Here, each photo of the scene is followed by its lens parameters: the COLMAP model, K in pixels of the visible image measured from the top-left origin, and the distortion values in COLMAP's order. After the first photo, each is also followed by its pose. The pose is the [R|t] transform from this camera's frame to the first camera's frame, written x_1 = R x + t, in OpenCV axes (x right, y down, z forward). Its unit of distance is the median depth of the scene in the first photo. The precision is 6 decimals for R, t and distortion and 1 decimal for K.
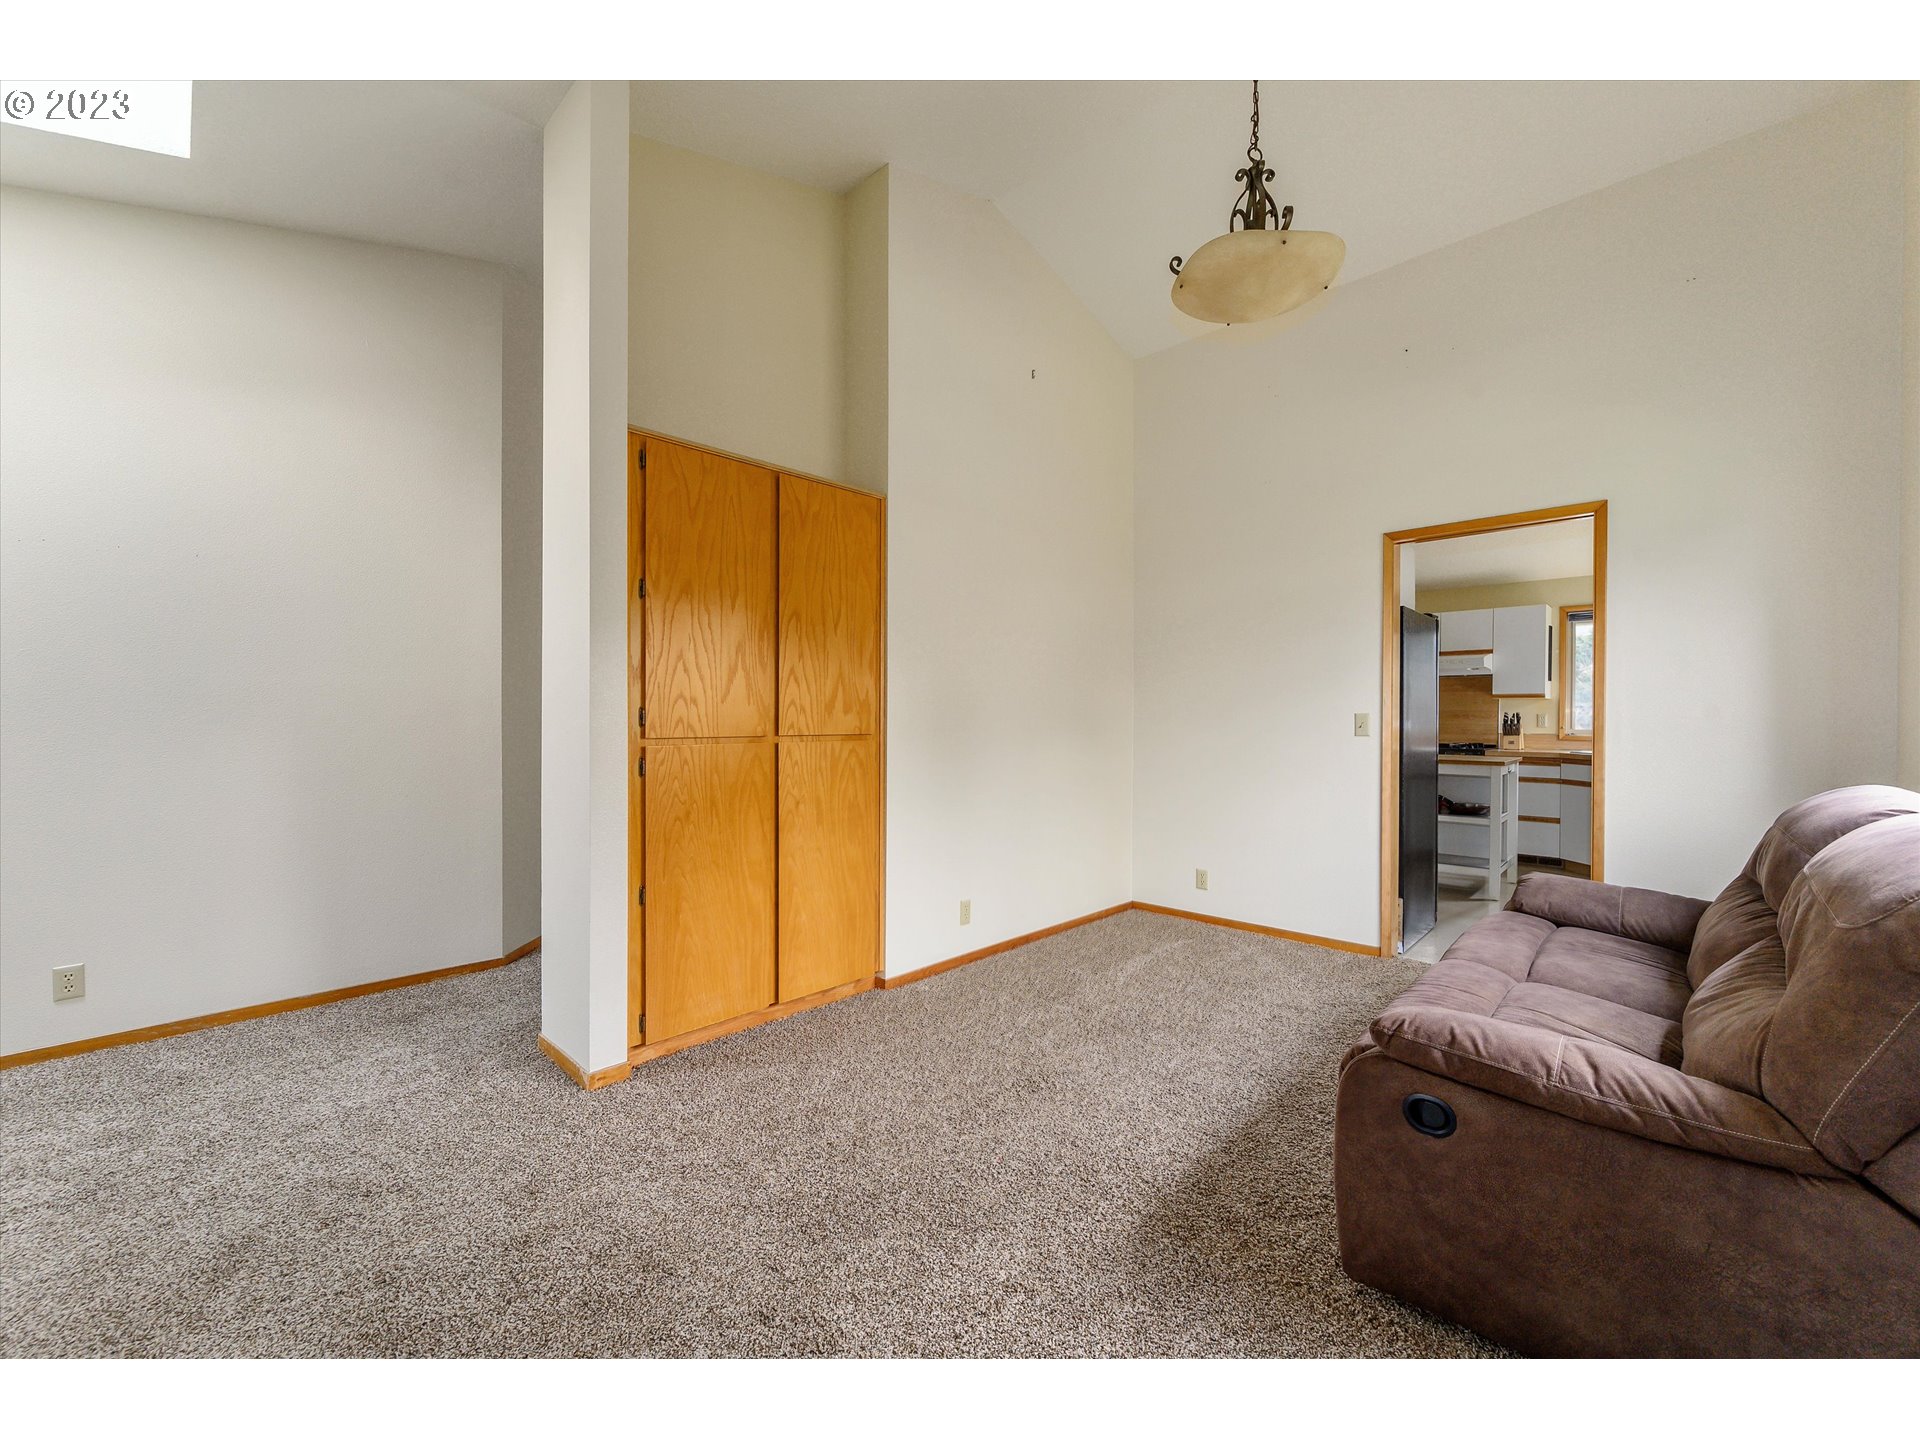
lens RADIAL K [[769.2, 0, 958.6], [0, 769.2, 728.6], [0, 0, 1]] dist [0.000578, 0.000183]
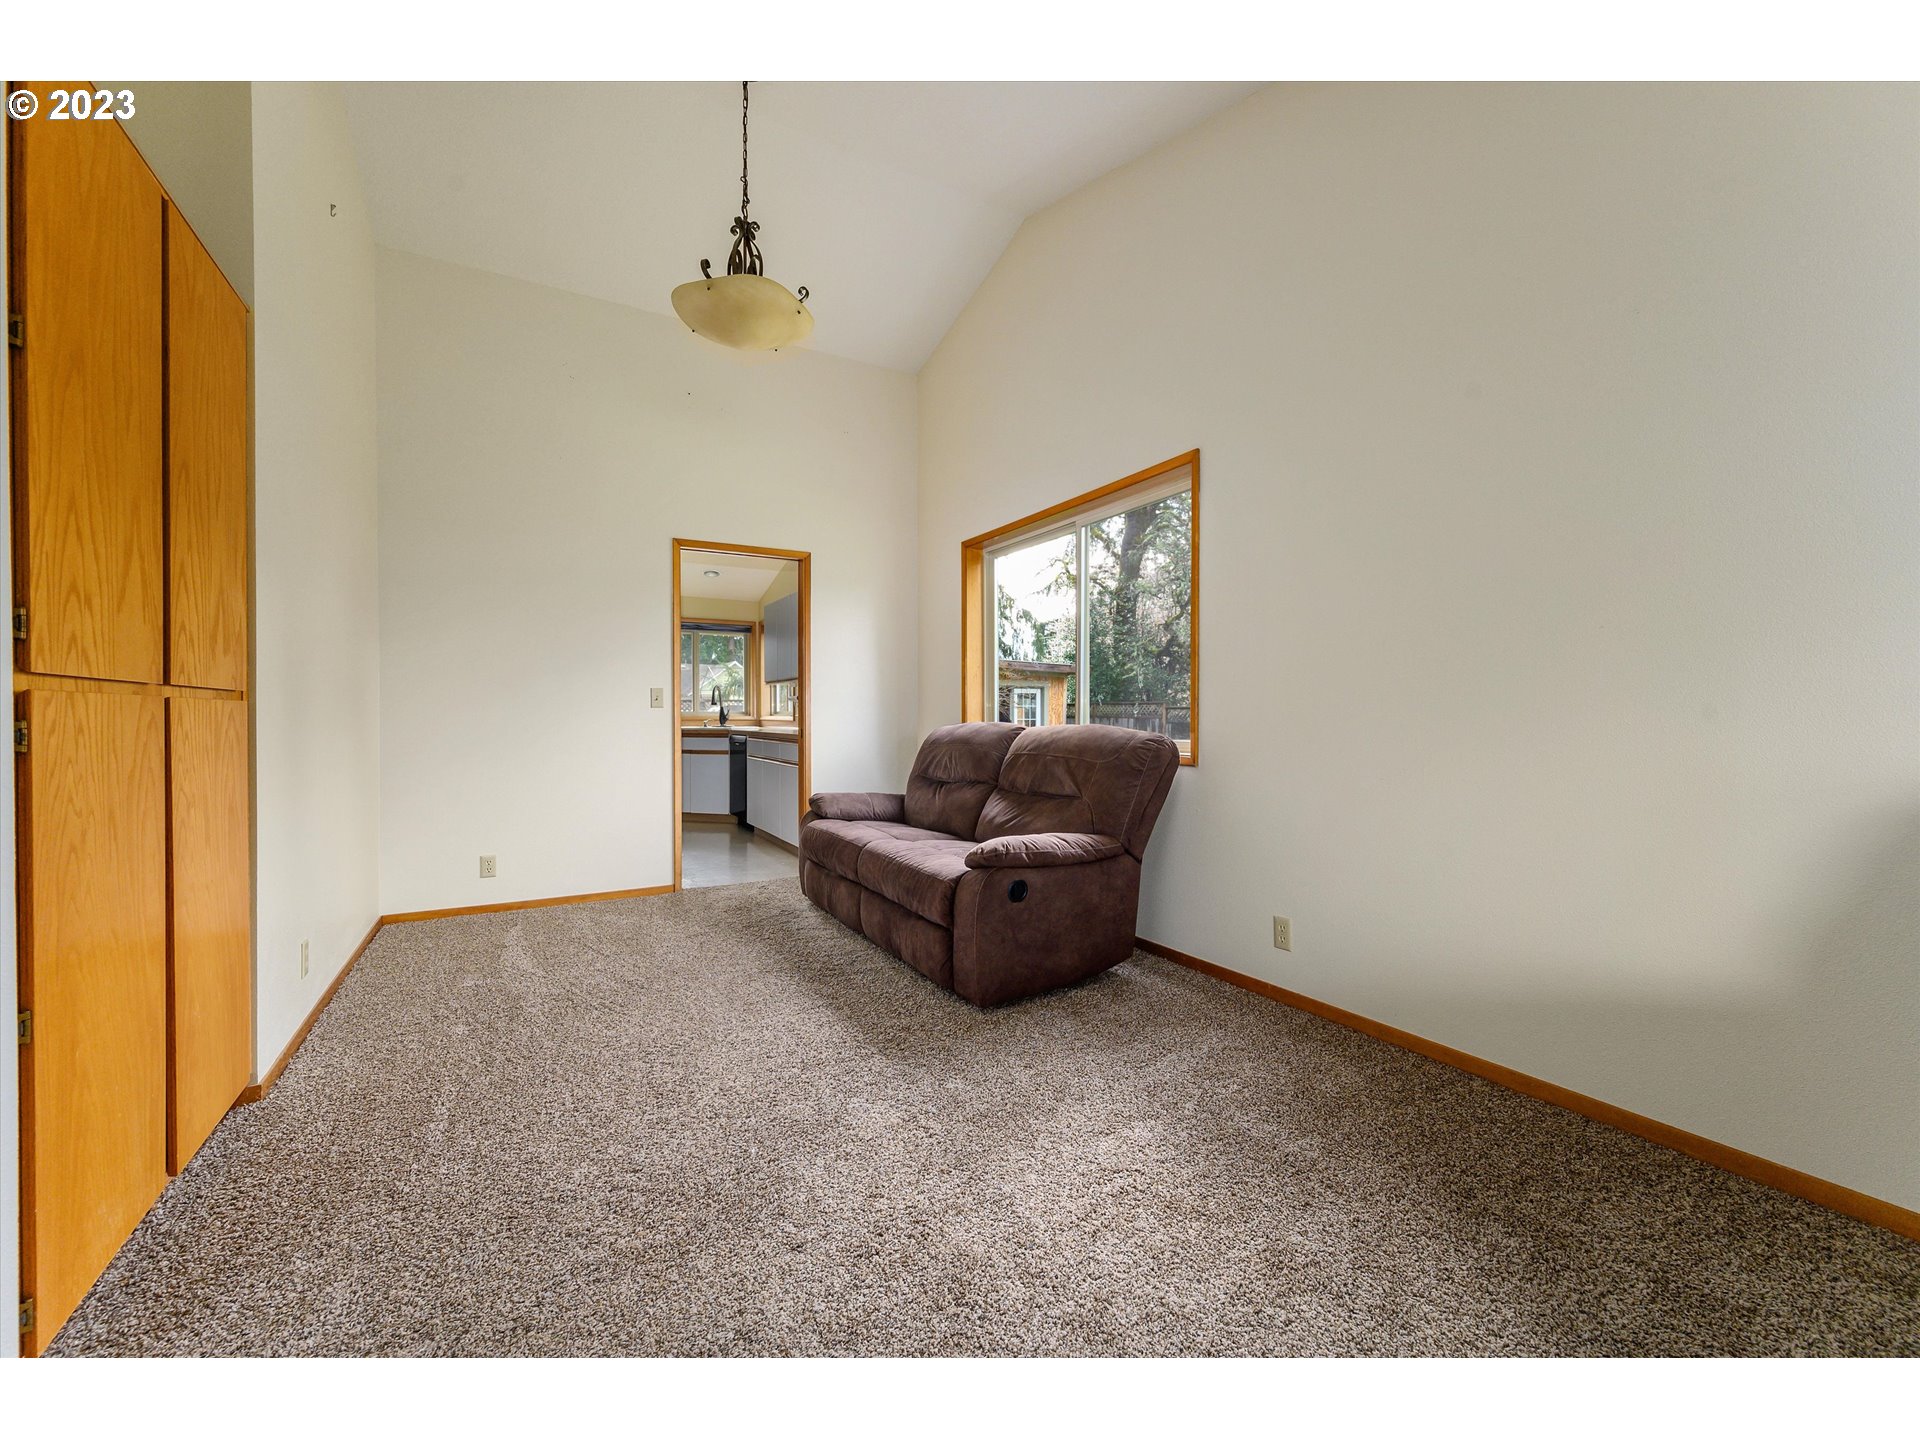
lens RADIAL K [[769.2, 0, 950.1], [0, 769.2, 724.3], [0, 0, 1]] dist [0.000578, 0.000183]
pose [[0.275043, -0.012726, 0.961348, -0.800180], [0.016034, 0.999834, 0.008648, 0.054629], [-0.961298, 0.013036, 0.275201, 0.425050]]
